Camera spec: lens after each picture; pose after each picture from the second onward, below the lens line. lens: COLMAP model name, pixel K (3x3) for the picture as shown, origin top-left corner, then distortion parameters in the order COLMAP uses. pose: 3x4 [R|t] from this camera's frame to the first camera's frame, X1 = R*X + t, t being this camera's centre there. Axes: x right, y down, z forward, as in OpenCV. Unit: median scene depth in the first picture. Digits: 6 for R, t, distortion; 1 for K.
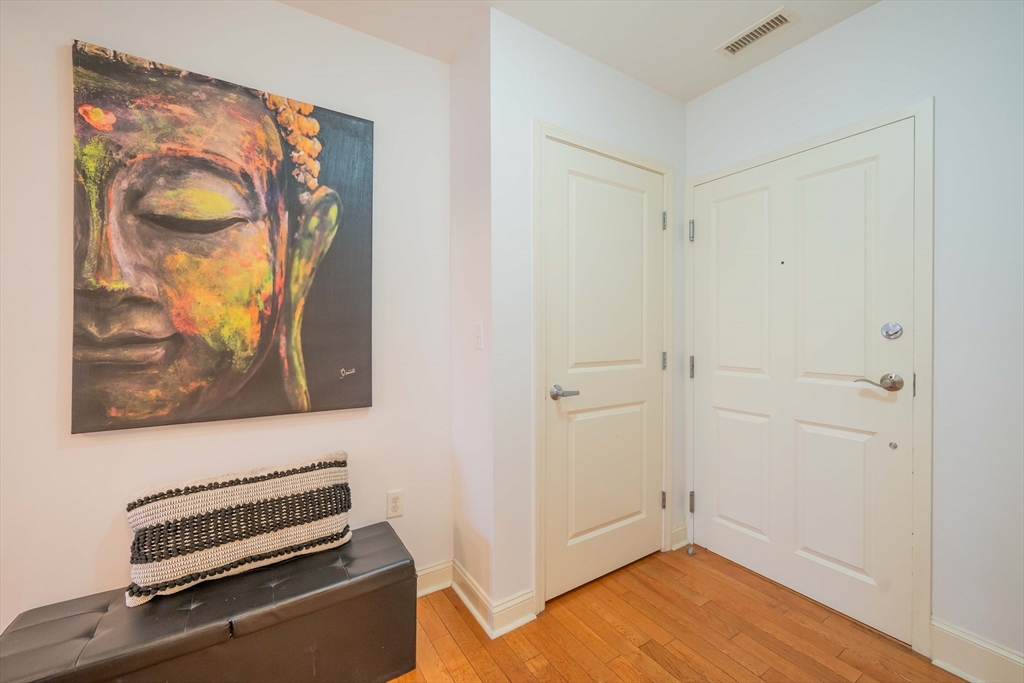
lens RADIAL K [[403.4, 0, 511.7], [0, 403.4, 336.1], [0, 0, 1]] dist [-0.001906, 0.000041]
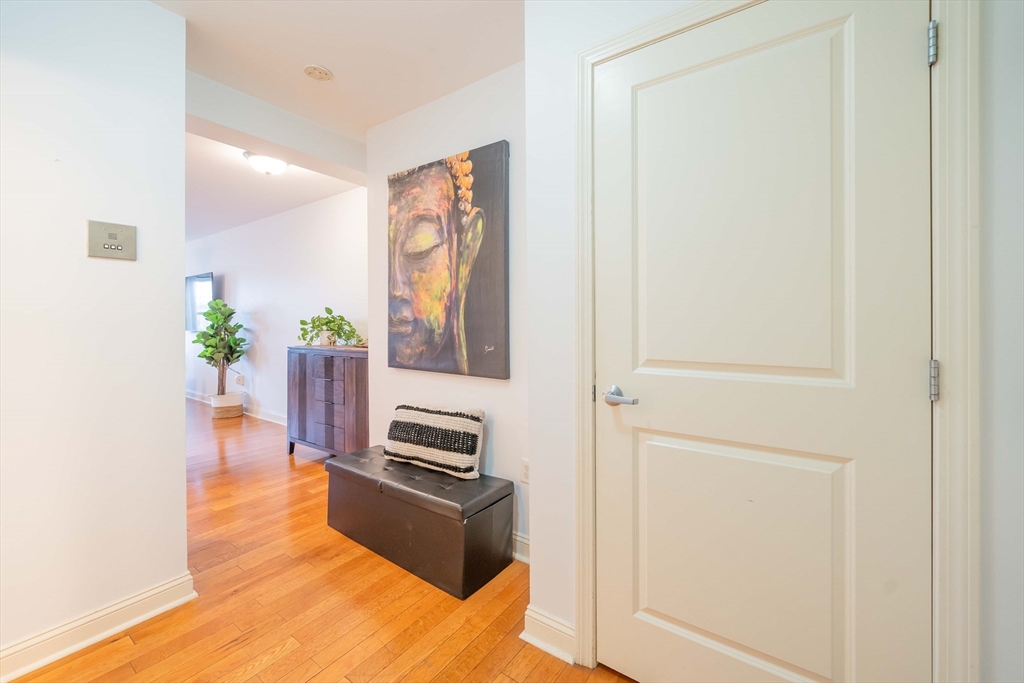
lens RADIAL K [[403.4, 0, 517.1], [0, 403.4, 322.0], [0, 0, 1]] dist [-0.001906, 0.000041]
pose [[0.391564, 0.003571, -0.920144, 0.883147], [-0.007141, 0.999974, 0.000842, 0.004918], [0.920123, 0.006241, 0.391579, 0.659745]]
